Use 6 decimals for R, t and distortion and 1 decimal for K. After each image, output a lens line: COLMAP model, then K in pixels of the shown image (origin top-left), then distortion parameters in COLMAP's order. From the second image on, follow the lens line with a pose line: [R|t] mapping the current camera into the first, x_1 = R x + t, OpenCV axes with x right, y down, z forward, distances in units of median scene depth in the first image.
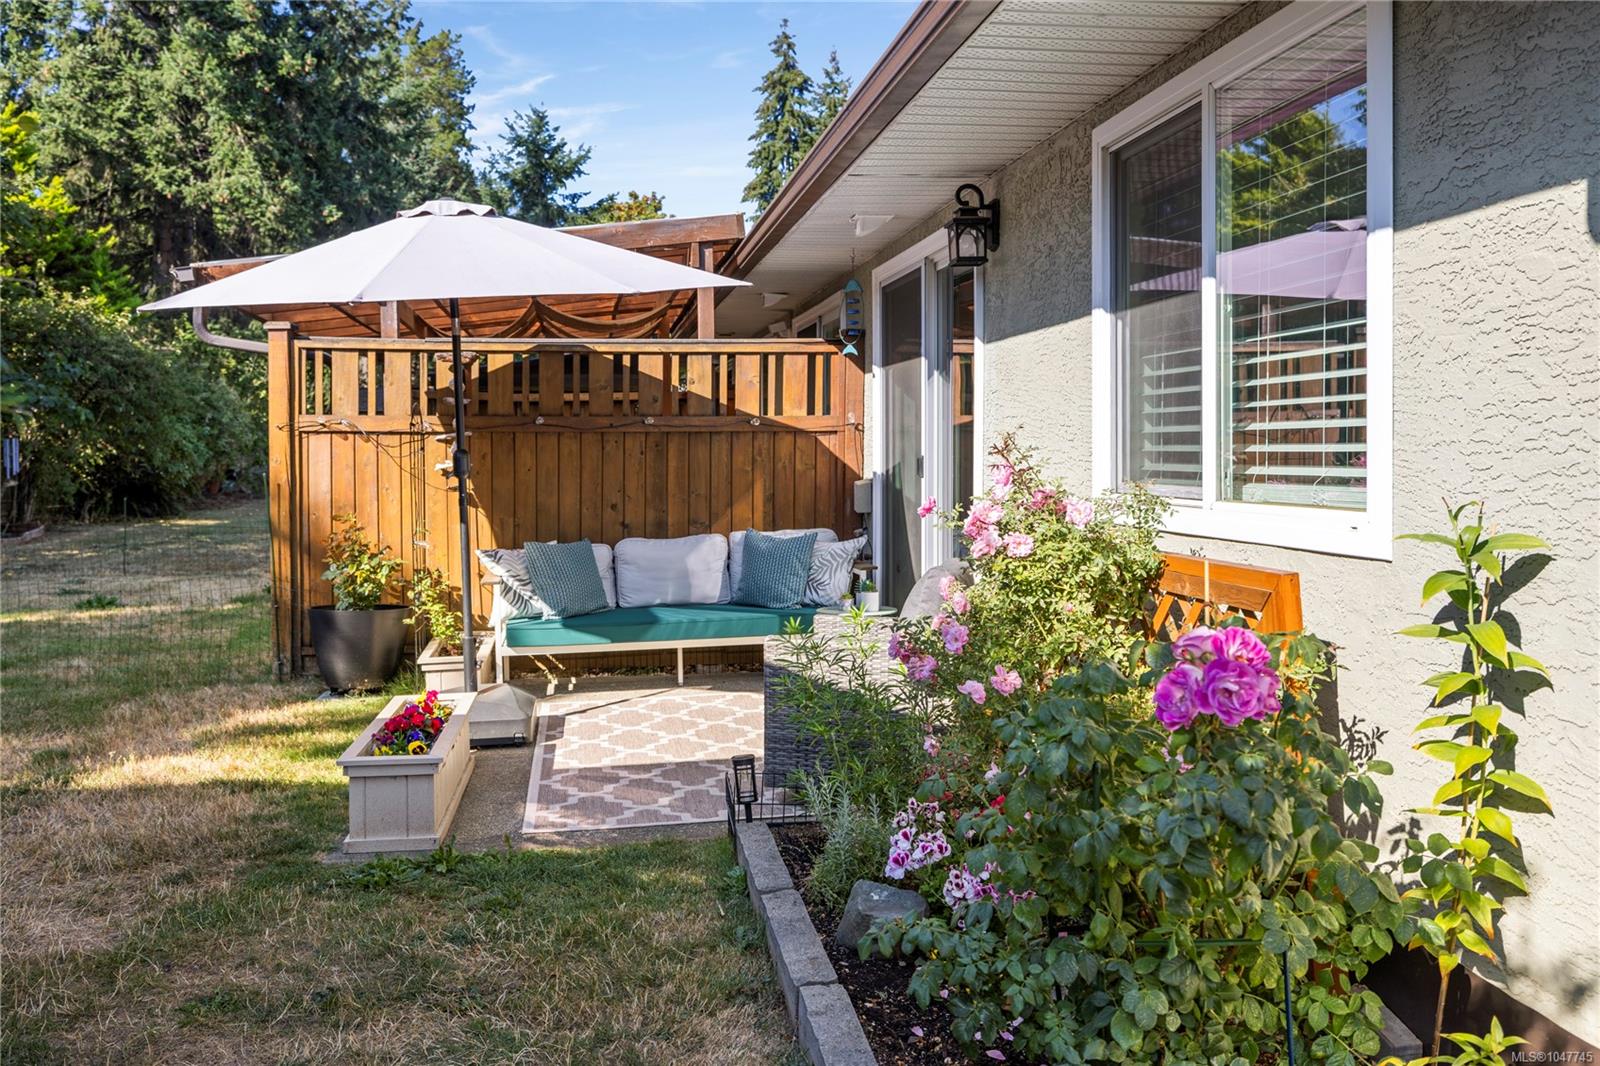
lens RADIAL K [[1271.5, 0, 802.4], [0, 1271.5, 467.9], [0, 0, 1]] dist [0.005838, 0.001036]
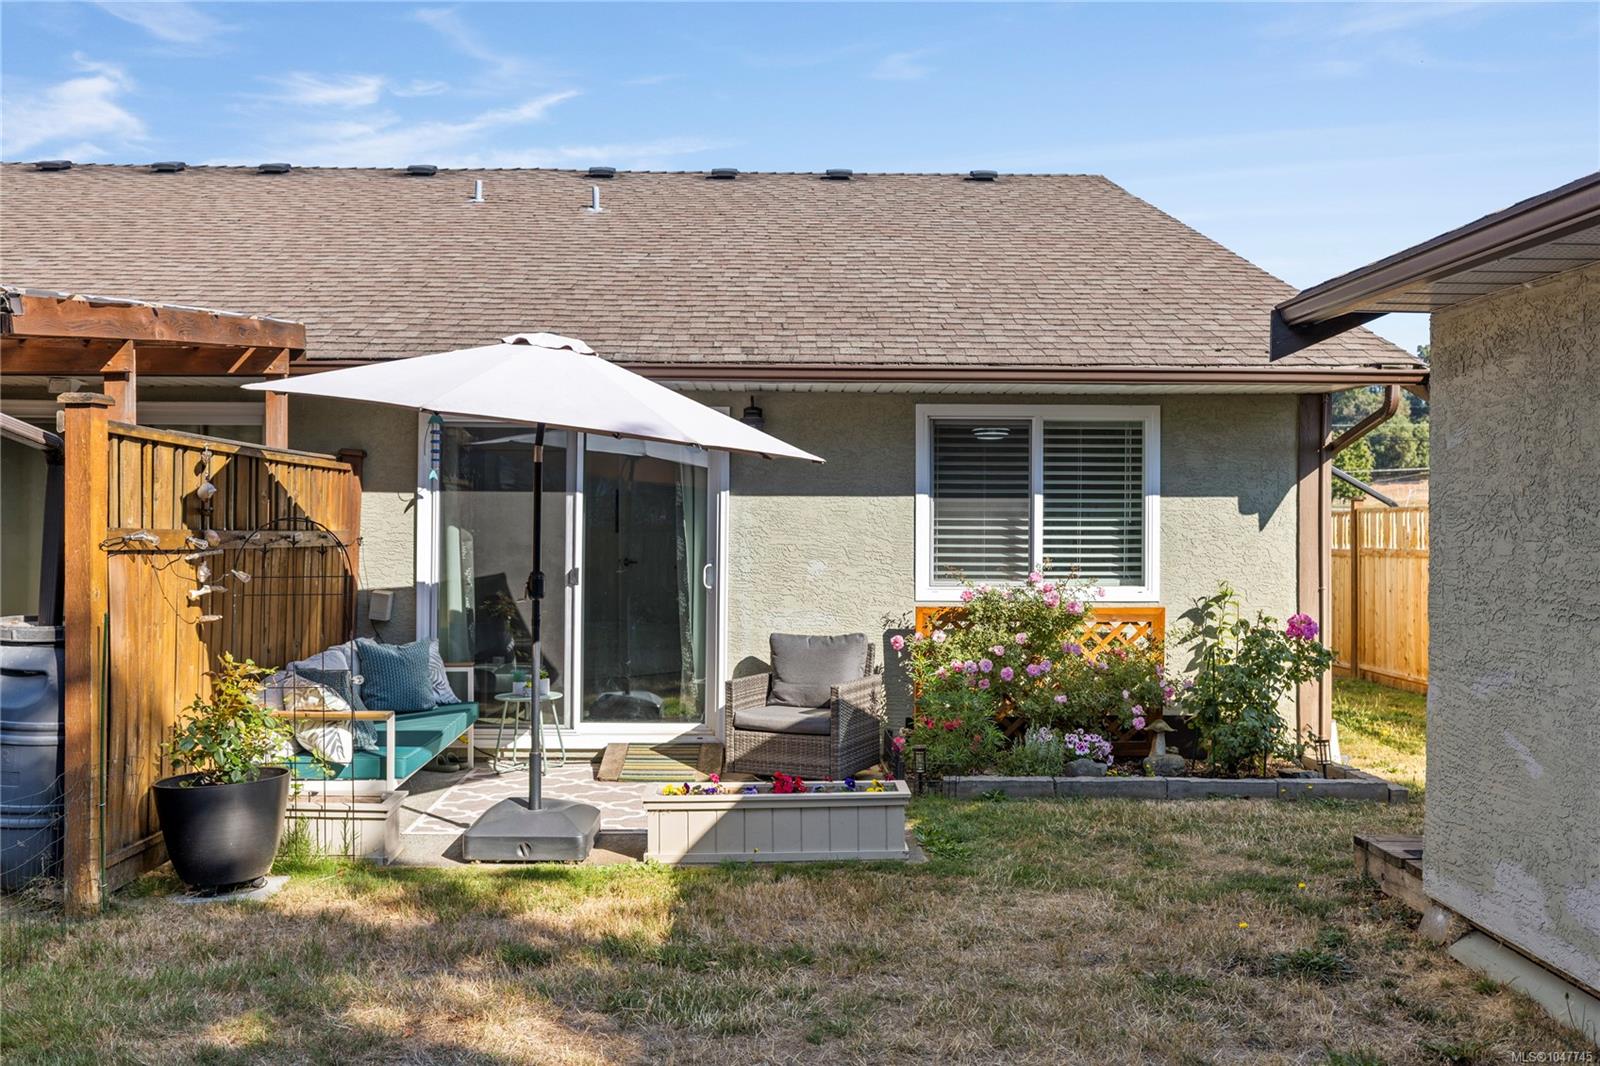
lens RADIAL K [[1279.1, 0, 792.1], [0, 1279.1, 508.4], [0, 0, 1]] dist [0.004207, 0.001793]
pose [[0.137715, 0.023607, 0.990190, -1.018642], [0.014056, 0.999569, -0.025786, -0.028116], [-0.990372, 0.017469, 0.137324, 0.514468]]
